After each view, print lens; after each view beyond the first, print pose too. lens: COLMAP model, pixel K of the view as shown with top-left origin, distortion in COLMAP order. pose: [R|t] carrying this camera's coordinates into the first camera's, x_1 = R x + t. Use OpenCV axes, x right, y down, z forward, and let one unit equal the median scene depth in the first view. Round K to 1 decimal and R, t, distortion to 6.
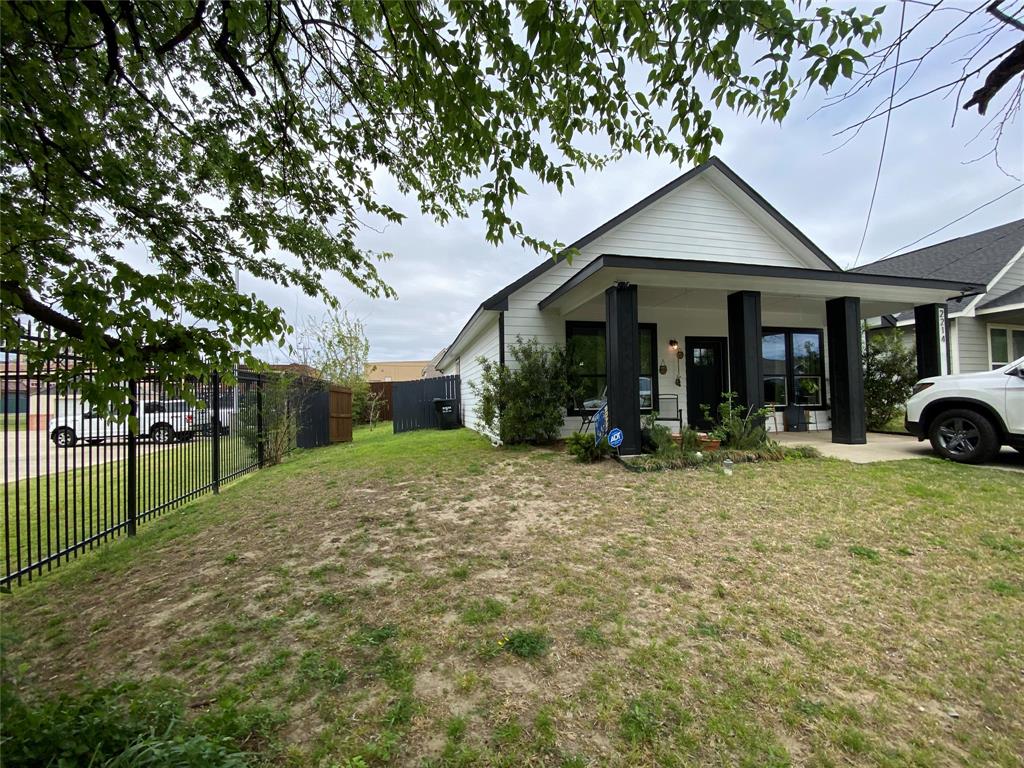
lens RADIAL K [[414.5, 0, 516.6], [0, 414.5, 381.5], [0, 0, 1]] dist [0.013039, -0.016831]
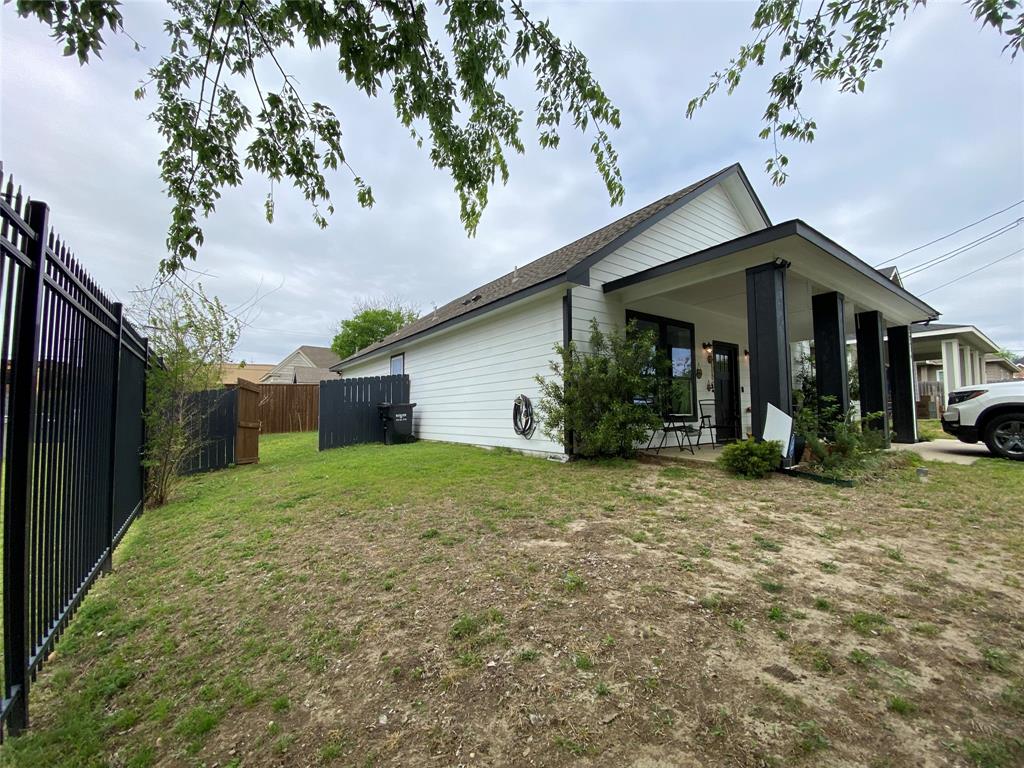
lens RADIAL K [[414.5, 0, 503.7], [0, 414.5, 384.1], [0, 0, 1]] dist [0.013039, -0.016831]
pose [[0.933730, 0.034326, 0.356329, -0.598010], [-0.025004, 0.999215, -0.030737, 0.054107], [-0.357104, 0.019791, 0.933855, 0.447494]]
